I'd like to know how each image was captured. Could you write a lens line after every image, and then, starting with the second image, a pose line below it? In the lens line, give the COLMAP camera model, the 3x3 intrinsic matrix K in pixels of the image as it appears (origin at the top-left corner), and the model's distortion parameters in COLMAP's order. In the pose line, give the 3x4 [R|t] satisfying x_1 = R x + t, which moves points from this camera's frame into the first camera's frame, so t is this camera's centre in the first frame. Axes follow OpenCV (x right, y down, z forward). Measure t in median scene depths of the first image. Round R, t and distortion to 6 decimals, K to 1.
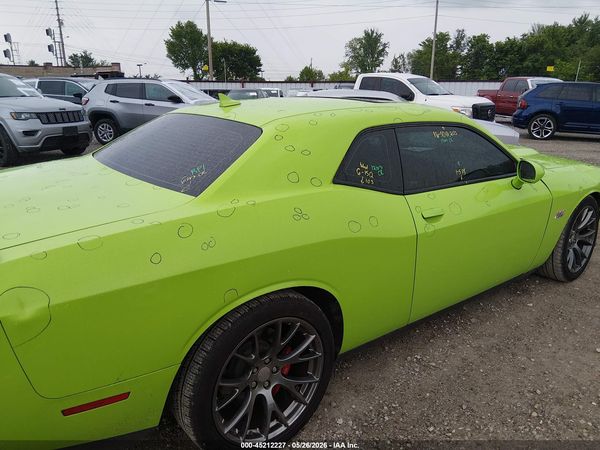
lens RADIAL K [[451.8, 0, 303.7], [0, 451.8, 224.9], [0, 0, 1]] dist [0.099292, -0.165879]
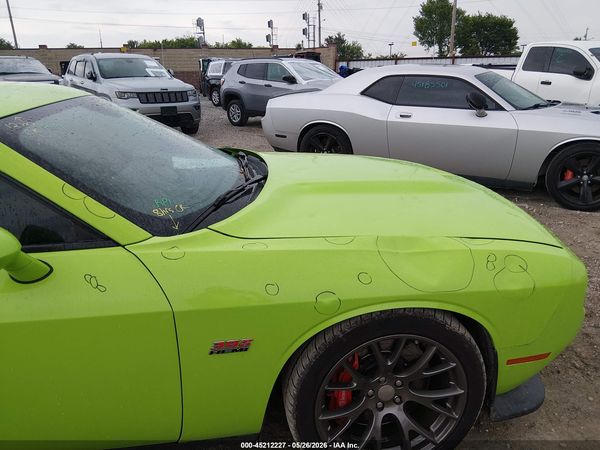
lens RADIAL K [[451.8, 0, 303.7], [0, 451.8, 224.9], [0, 0, 1]] dist [0.099292, -0.165879]
pose [[0.864134, 0.149978, -0.480394, 0.235322], [-0.129530, 0.988684, 0.075665, -0.052817], [0.486306, -0.003159, 0.873783, 0.190062]]
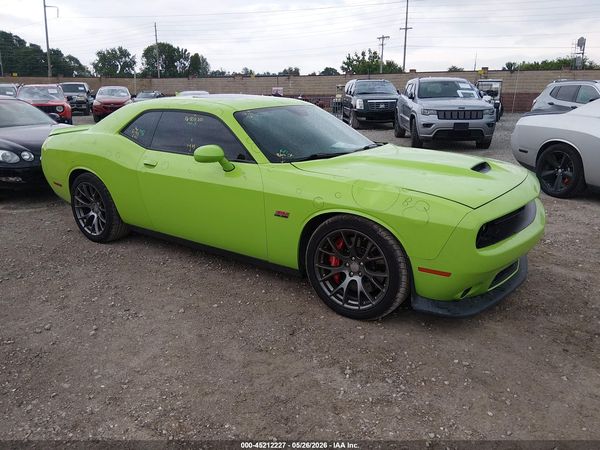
lens RADIAL K [[451.8, 0, 303.7], [0, 451.8, 224.9], [0, 0, 1]] dist [0.099292, -0.165879]
pose [[0.289493, 0.260769, -0.920974, 0.429415], [-0.267751, 0.945825, 0.183643, -0.056356], [0.918969, 0.193428, 0.343631, 0.207603]]
